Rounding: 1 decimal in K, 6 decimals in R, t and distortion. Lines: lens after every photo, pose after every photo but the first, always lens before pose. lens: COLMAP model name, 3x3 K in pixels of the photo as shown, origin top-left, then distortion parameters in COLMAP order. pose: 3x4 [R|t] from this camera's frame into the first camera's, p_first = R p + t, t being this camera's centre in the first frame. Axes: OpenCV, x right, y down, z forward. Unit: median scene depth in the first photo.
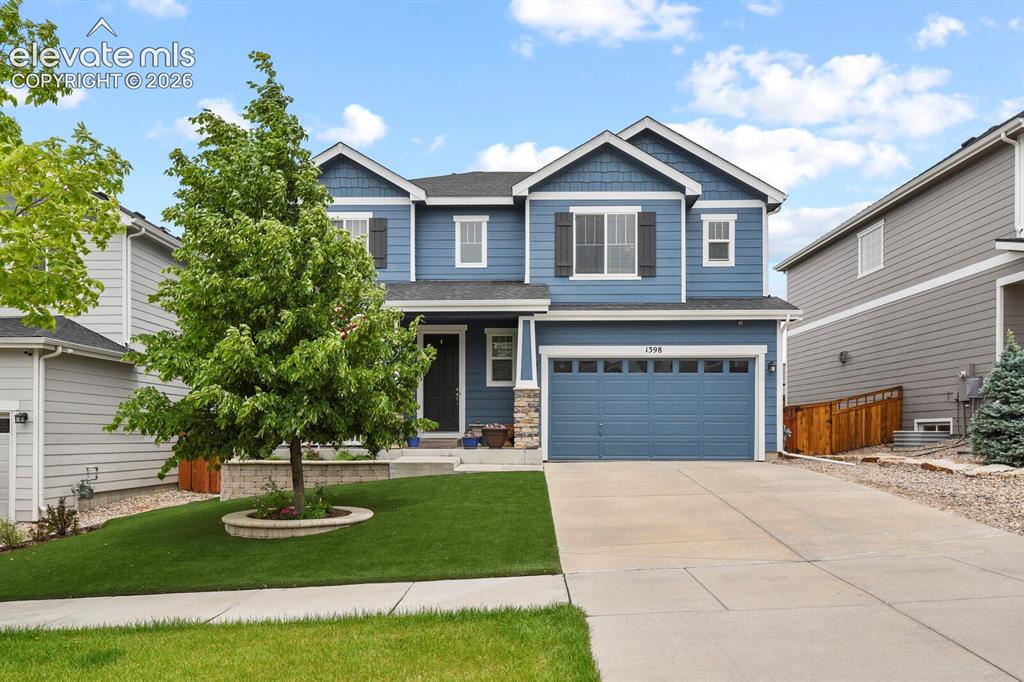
lens RADIAL K [[649.8, 0, 527.2], [0, 649.8, 399.8], [0, 0, 1]] dist [0.021166, 0.004810]
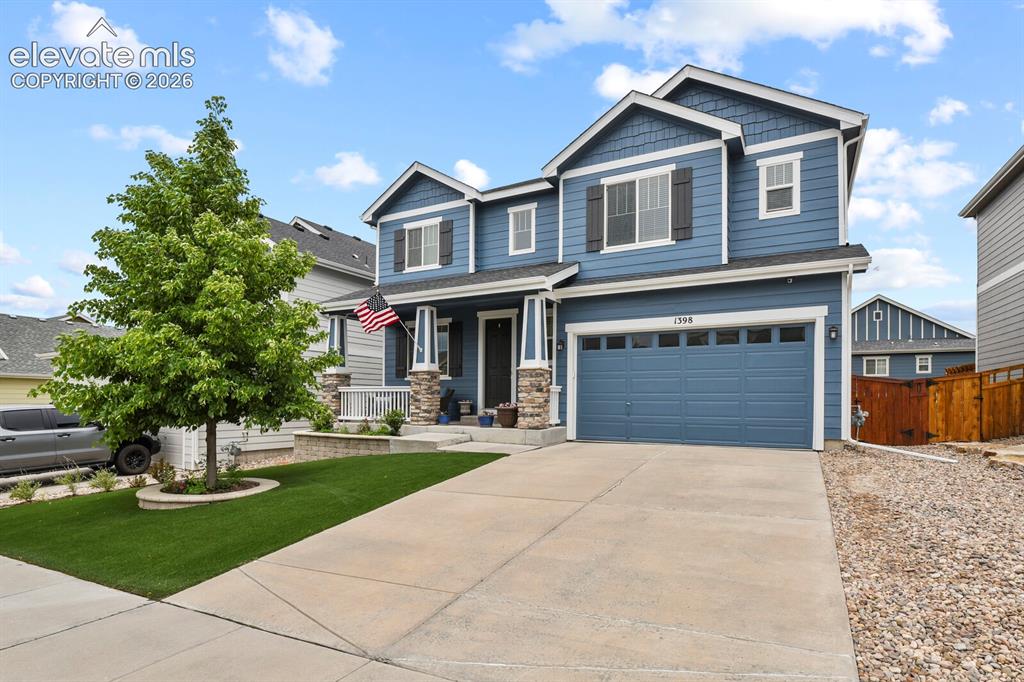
lens RADIAL K [[517.3, 0, 528.8], [0, 517.3, 379.2], [0, 0, 1]] dist [-0.017167, -0.000603]
pose [[0.888893, -0.013542, -0.457915, 0.320095], [0.019847, 0.999763, 0.008960, -0.006468], [0.457685, -0.017053, 0.888951, 0.263211]]
